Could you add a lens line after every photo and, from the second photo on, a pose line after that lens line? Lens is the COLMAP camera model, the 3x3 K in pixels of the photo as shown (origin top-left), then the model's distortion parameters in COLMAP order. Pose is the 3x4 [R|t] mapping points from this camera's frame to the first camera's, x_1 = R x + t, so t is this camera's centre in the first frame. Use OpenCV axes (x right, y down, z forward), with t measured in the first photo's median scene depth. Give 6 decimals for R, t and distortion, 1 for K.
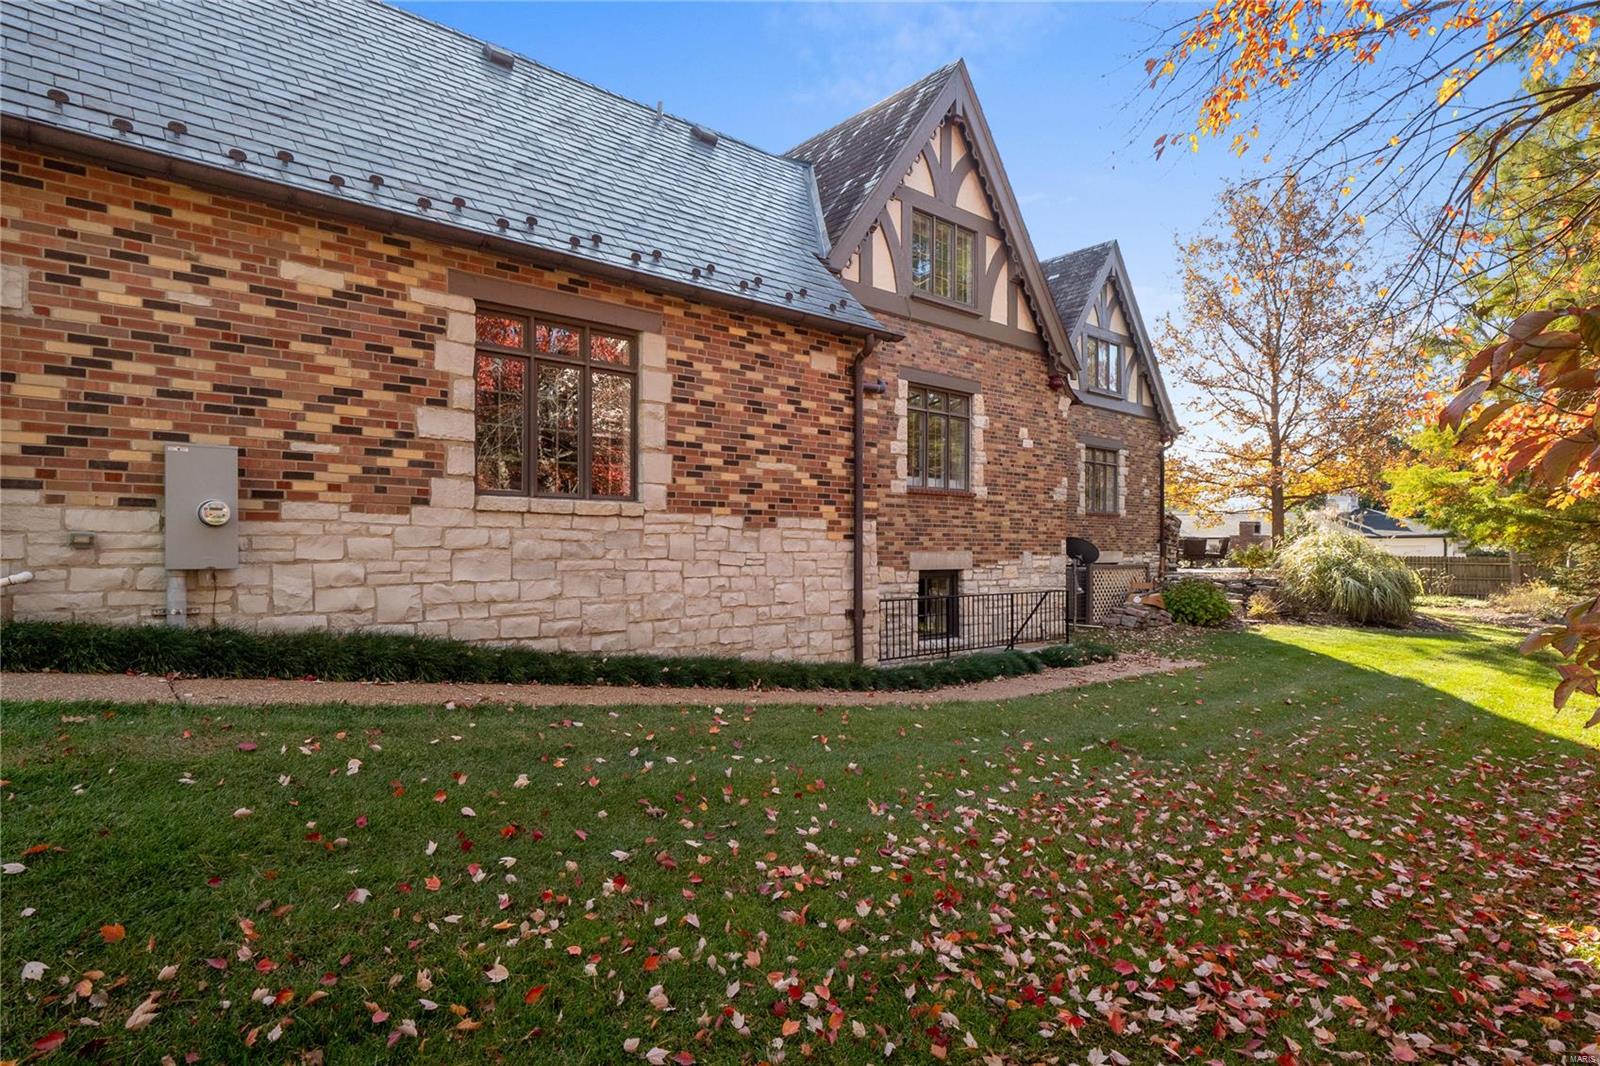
lens RADIAL K [[832.9, 0, 797.2], [0, 832.9, 547.4], [0, 0, 1]] dist [-0.004071, -0.000716]
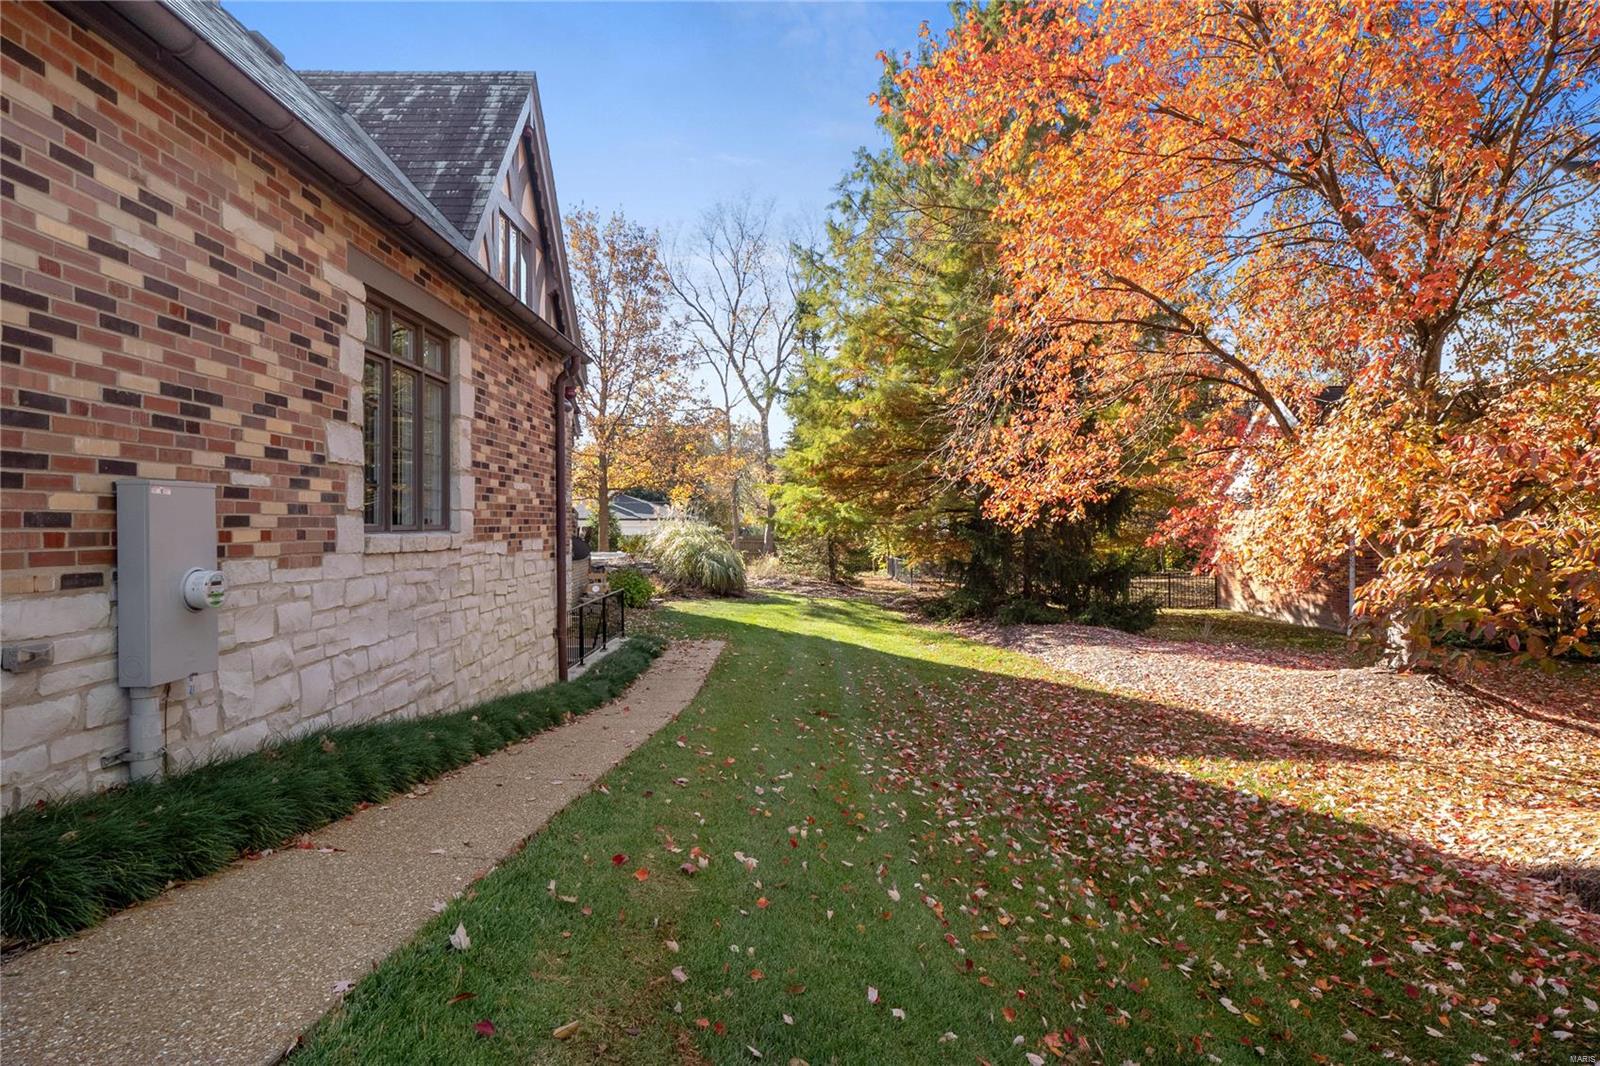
lens RADIAL K [[832.9, 0, 792.4], [0, 832.9, 521.4], [0, 0, 1]] dist [-0.004071, -0.000716]
pose [[0.662942, -0.002061, 0.748668, -0.812951], [0.004059, 0.999991, -0.000840, -0.084299], [-0.748660, 0.003596, 0.662944, 0.211417]]
